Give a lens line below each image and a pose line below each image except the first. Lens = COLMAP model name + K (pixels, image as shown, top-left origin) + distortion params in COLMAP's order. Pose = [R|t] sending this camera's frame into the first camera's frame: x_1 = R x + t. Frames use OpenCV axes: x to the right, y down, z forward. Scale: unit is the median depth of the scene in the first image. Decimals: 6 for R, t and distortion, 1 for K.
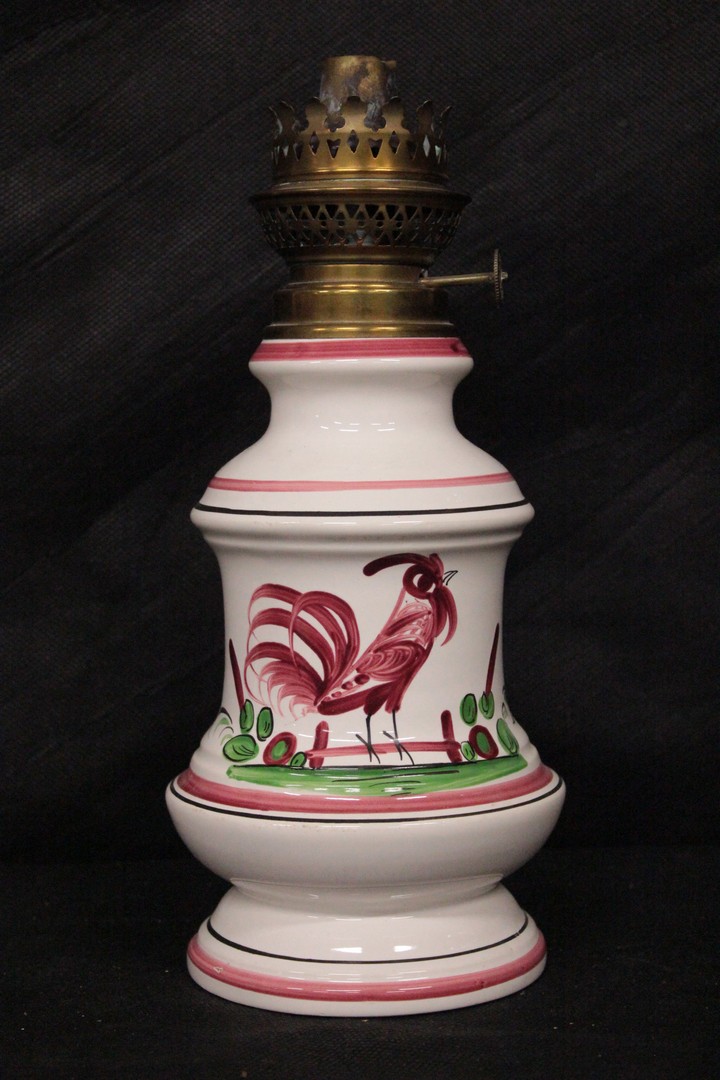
lens RADIAL K [[2200.4, 0, 361.3], [0, 2200.4, 536.7], [0, 0, 1]] dist [0.071656, 0.000000]
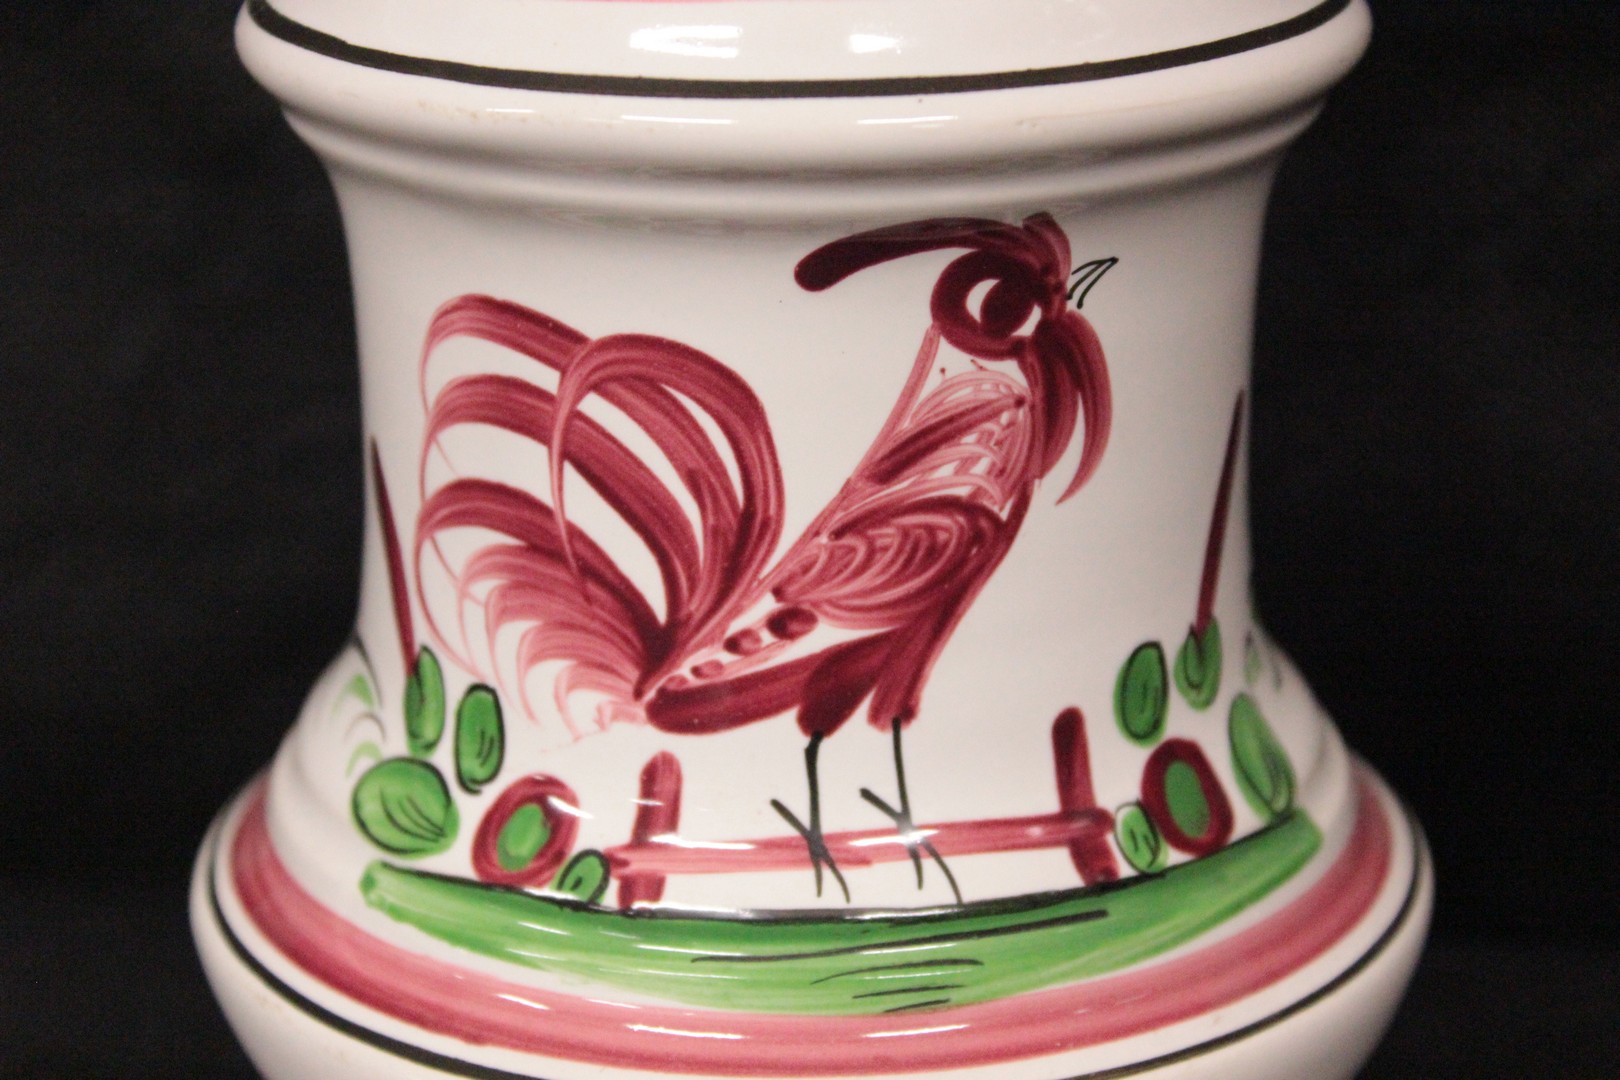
lens RADIAL K [[3752.9, 0, 805.8], [0, 3752.9, 538.4], [0, 0, 1]] dist [0.083822, 0.000000]
pose [[0.999834, 0.006944, -0.016858, 0.010768], [-0.002845, 0.972727, 0.231937, -0.064998], [0.018009, -0.231851, 0.972585, 0.501946]]
